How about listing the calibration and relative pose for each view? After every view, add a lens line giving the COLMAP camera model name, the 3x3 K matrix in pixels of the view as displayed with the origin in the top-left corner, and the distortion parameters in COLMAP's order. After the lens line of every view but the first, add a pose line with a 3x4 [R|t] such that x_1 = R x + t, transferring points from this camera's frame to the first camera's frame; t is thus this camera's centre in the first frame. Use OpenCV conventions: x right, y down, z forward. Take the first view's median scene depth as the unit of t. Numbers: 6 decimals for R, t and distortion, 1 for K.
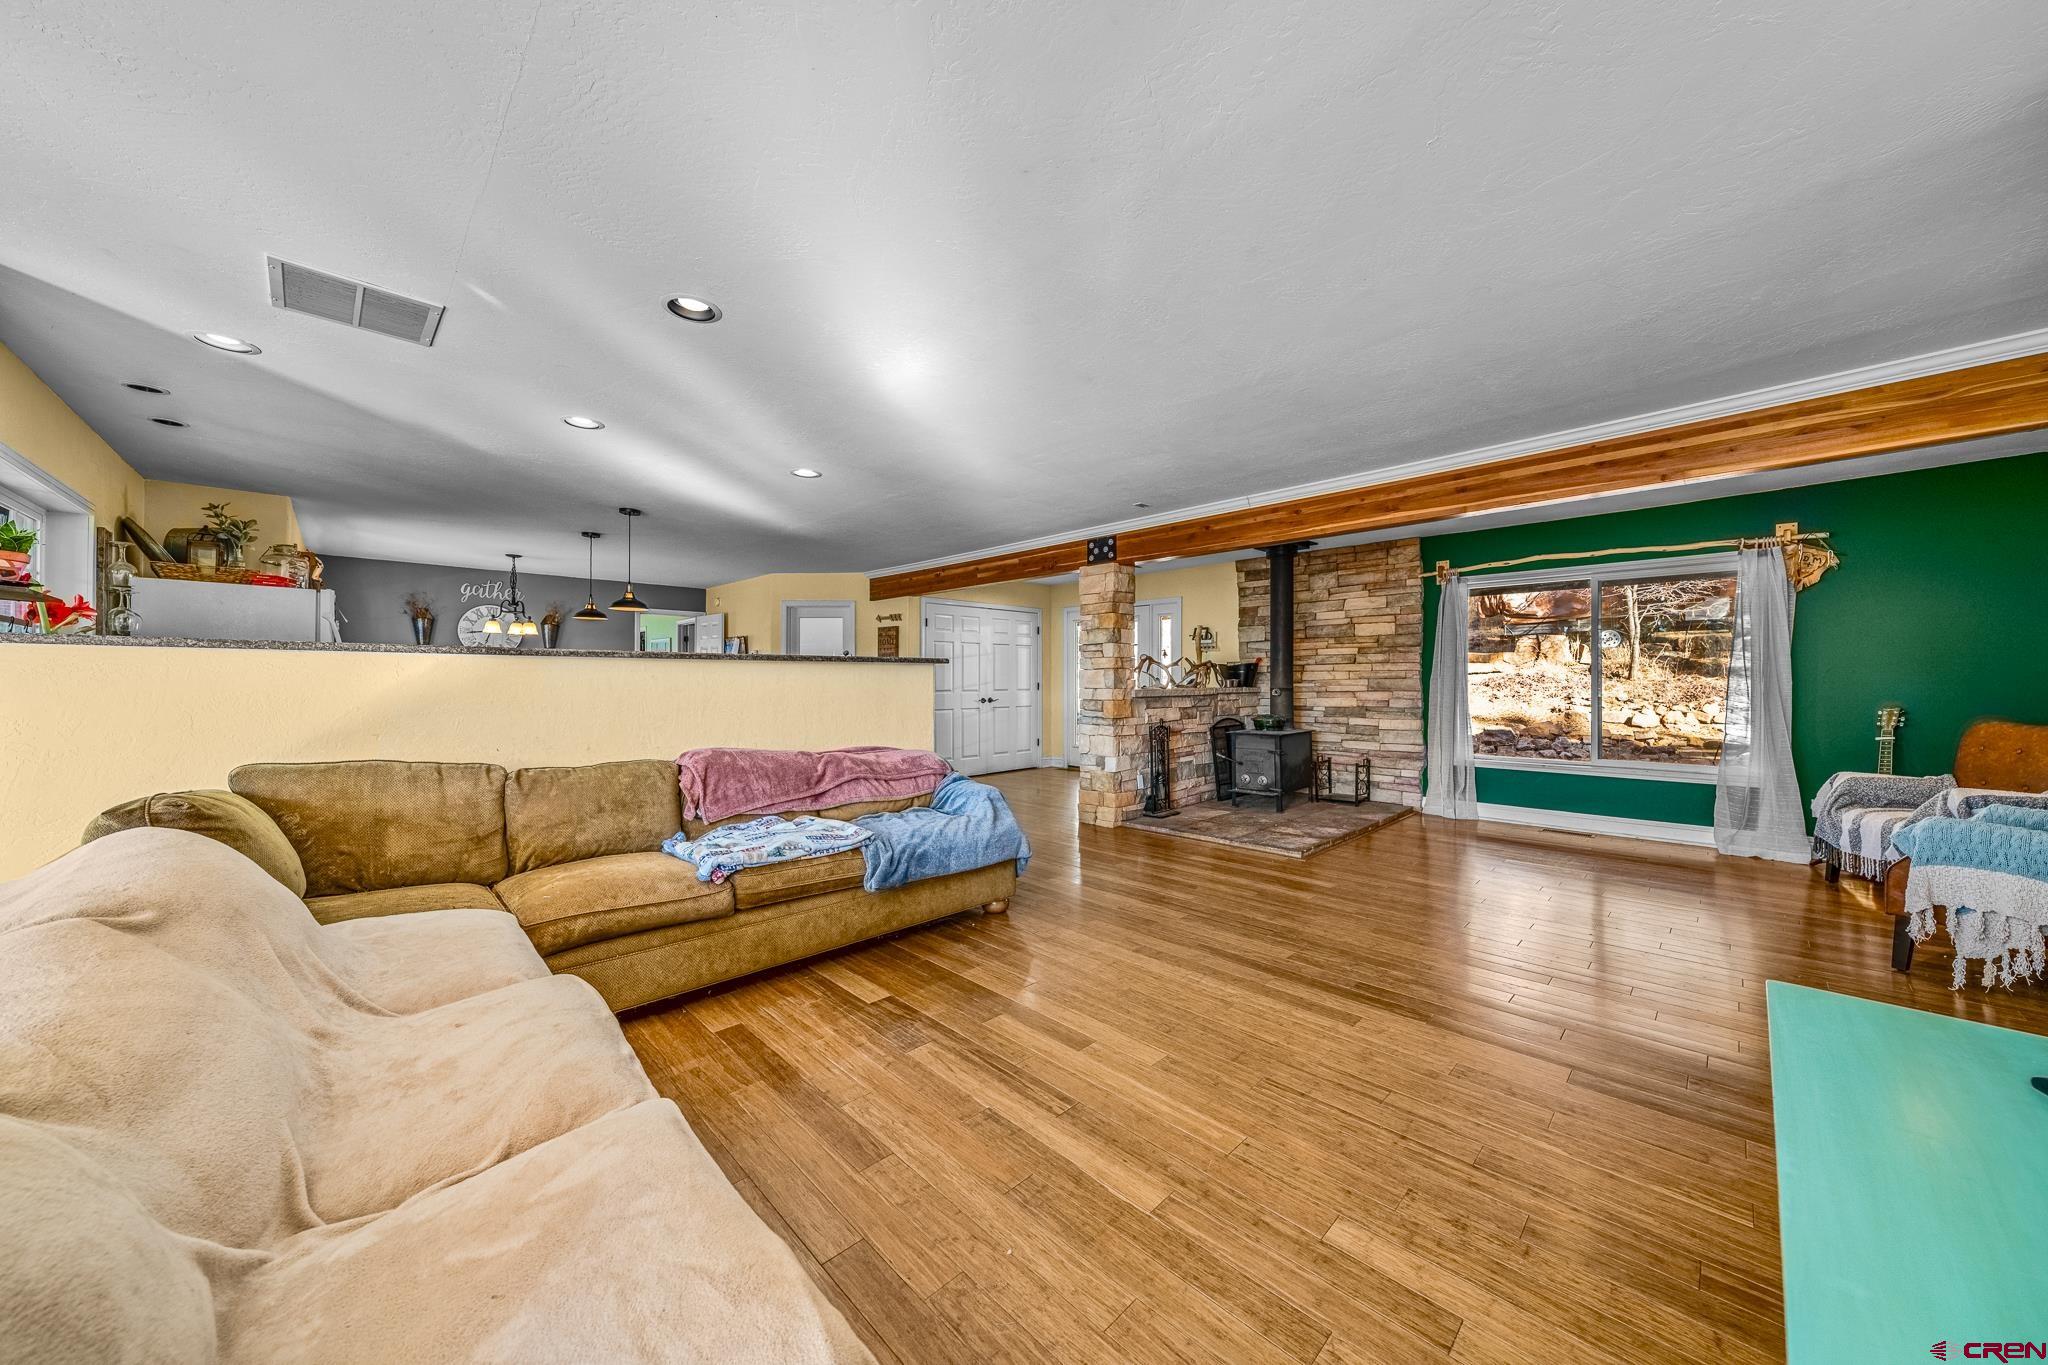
lens RADIAL K [[698.0, 0, 1024.0], [0, 698.0, 682.5], [0, 0, 1]] dist [-0.004405, 0.000069]
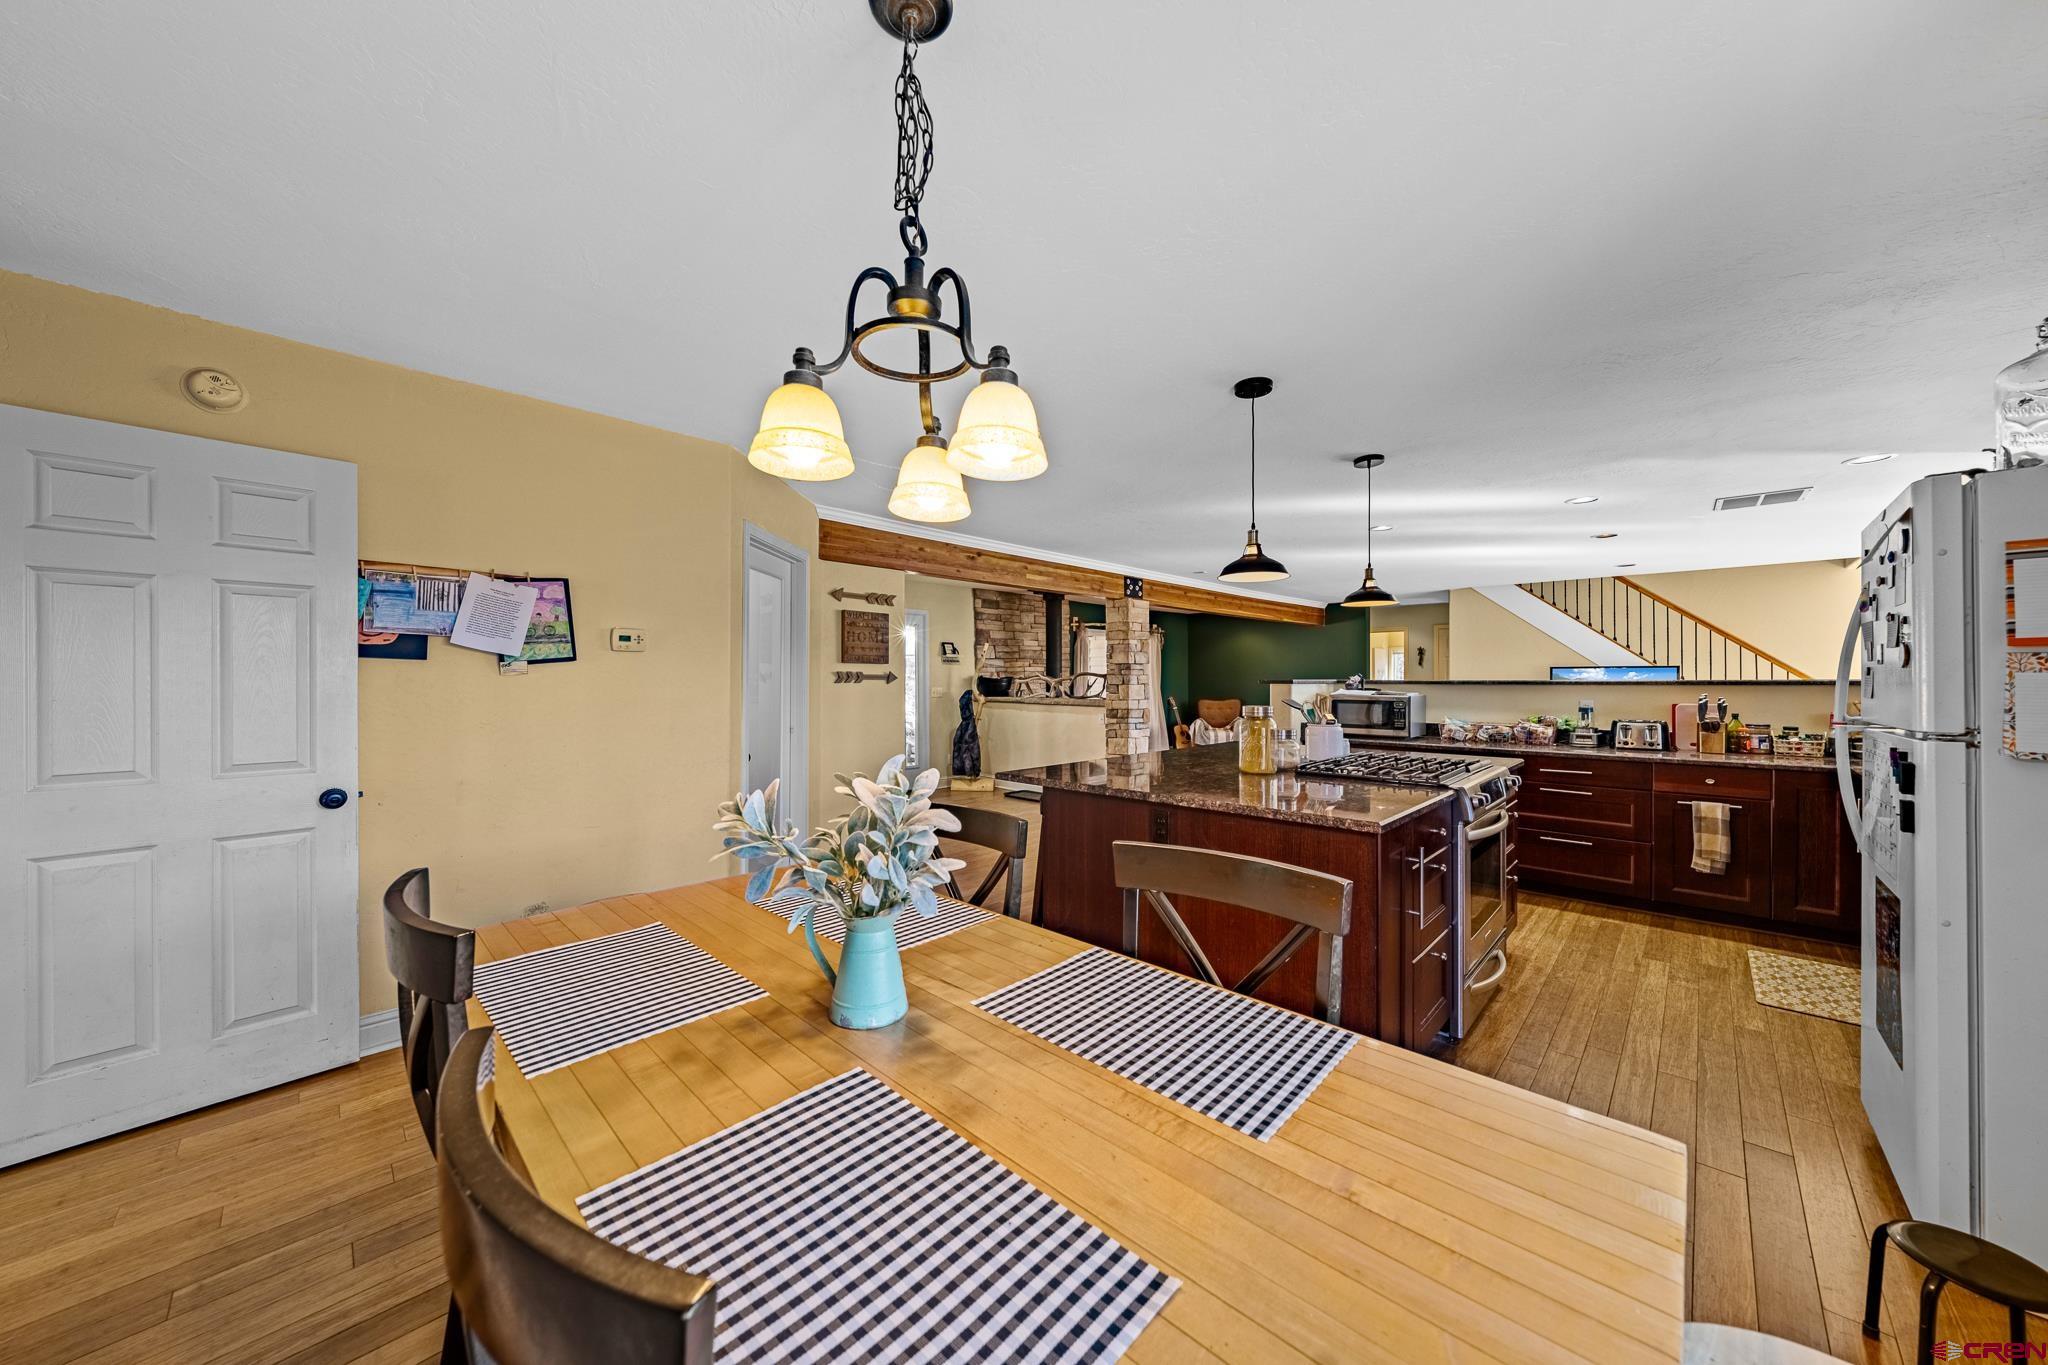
lens RADIAL K [[698.0, 0, 1024.0], [0, 698.0, 682.5], [0, 0, 1]] dist [-0.004405, 0.000069]
pose [[-0.022469, -0.006211, 0.999728, -1.016702], [0.005429, 0.999965, 0.006335, -0.028049], [-0.999733, 0.005570, -0.022435, 1.110755]]
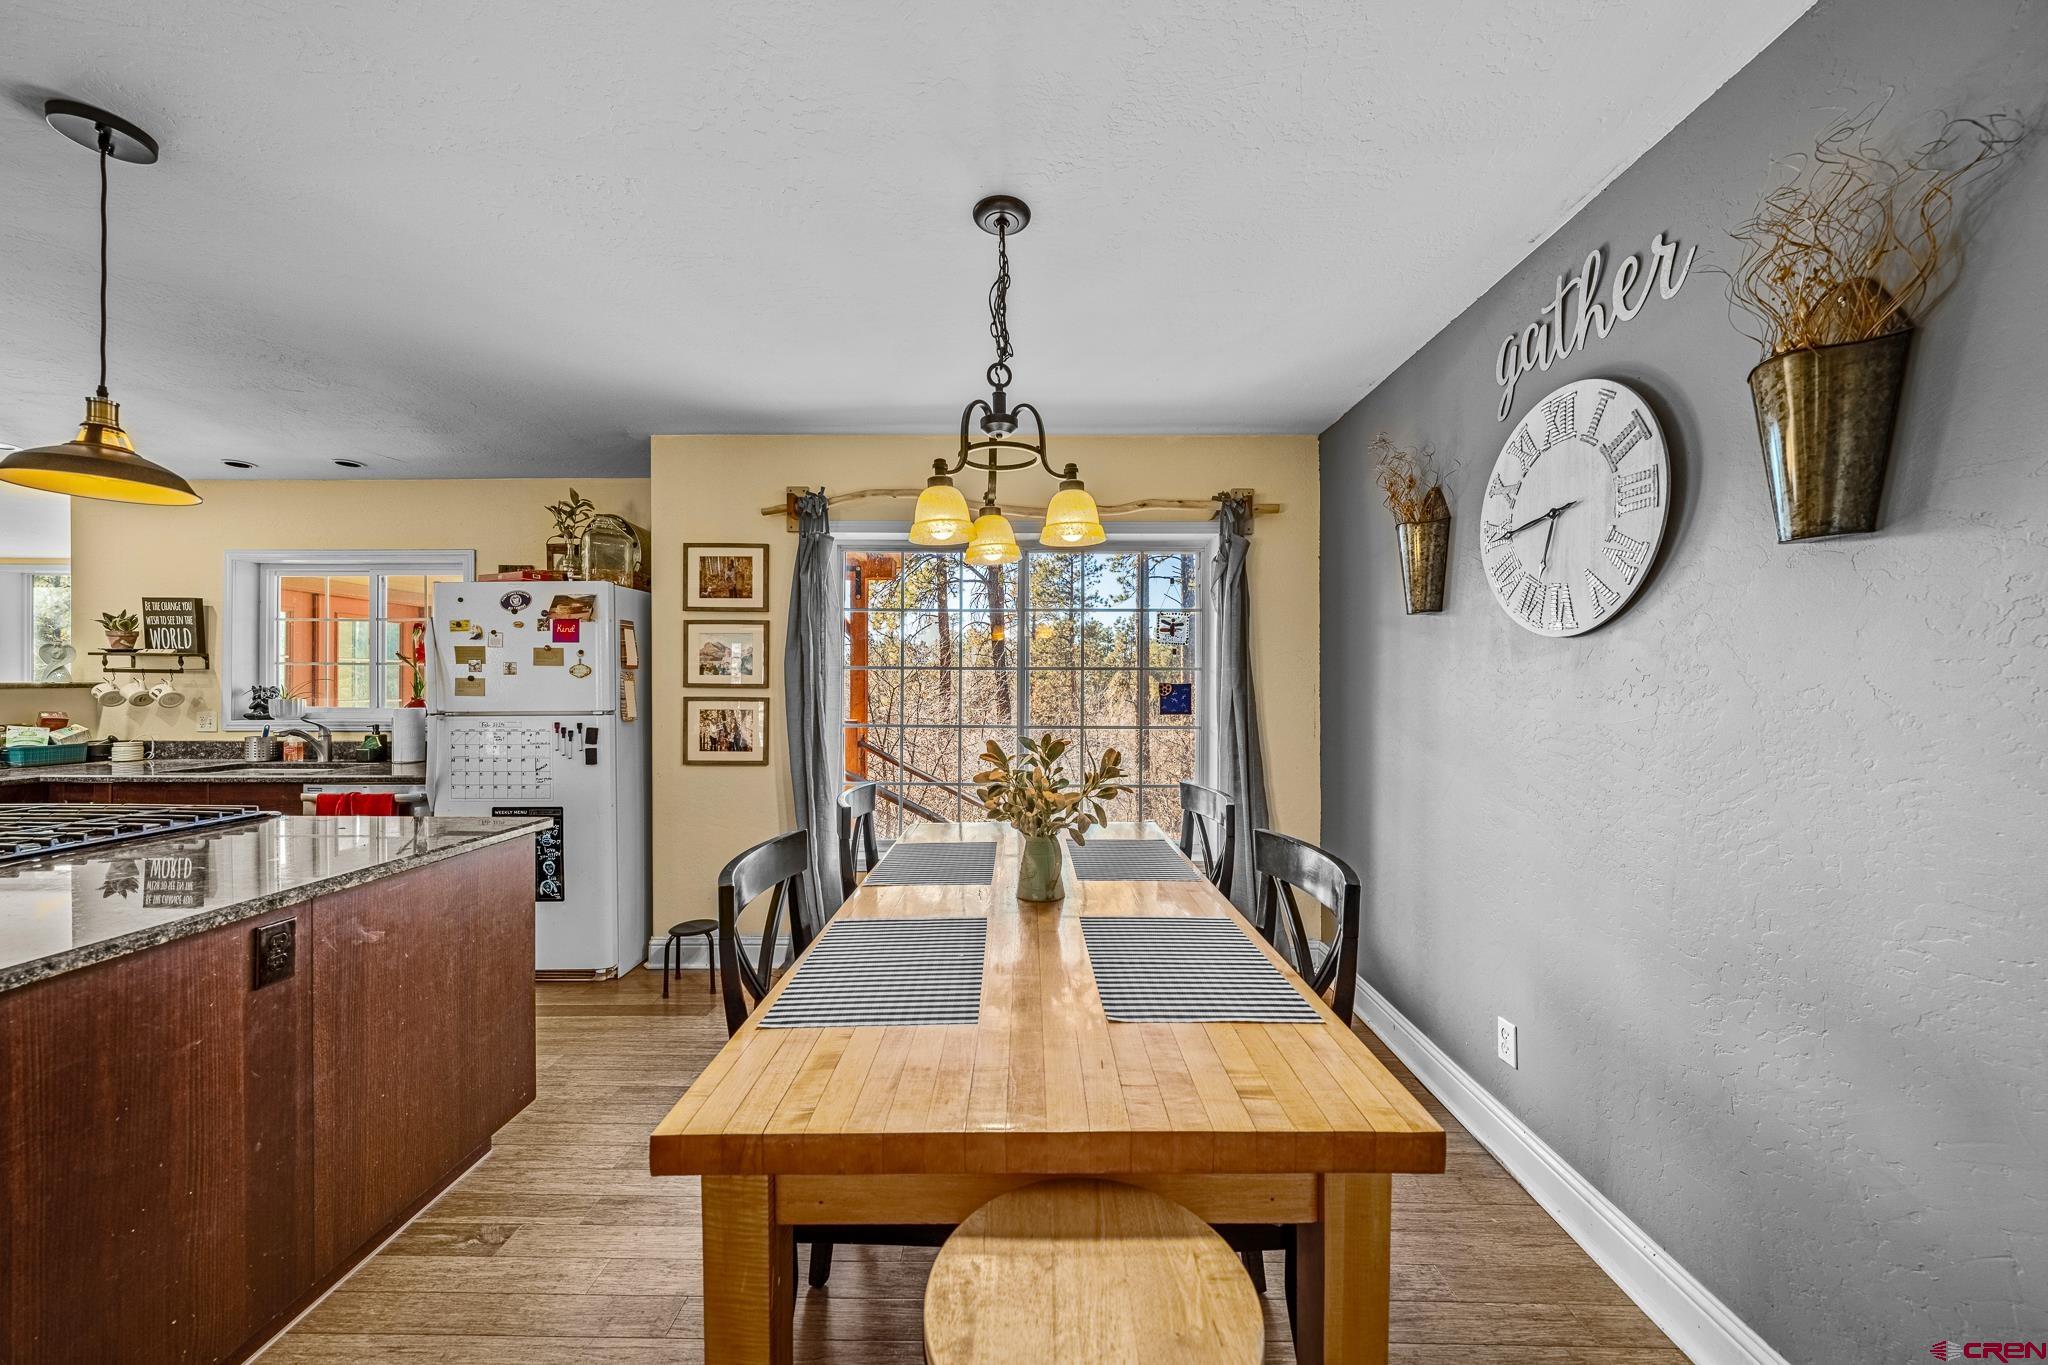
lens RADIAL K [[706.4, 0, 1024.9], [0, 706.4, 685.9], [0, 0, 1]] dist [-0.004516, 0.000408]
pose [[-0.703920, -0.004329, -0.710267, -0.643779], [-0.006693, 0.999977, 0.000539, -0.026630], [0.710248, 0.005133, -0.703933, 1.331386]]
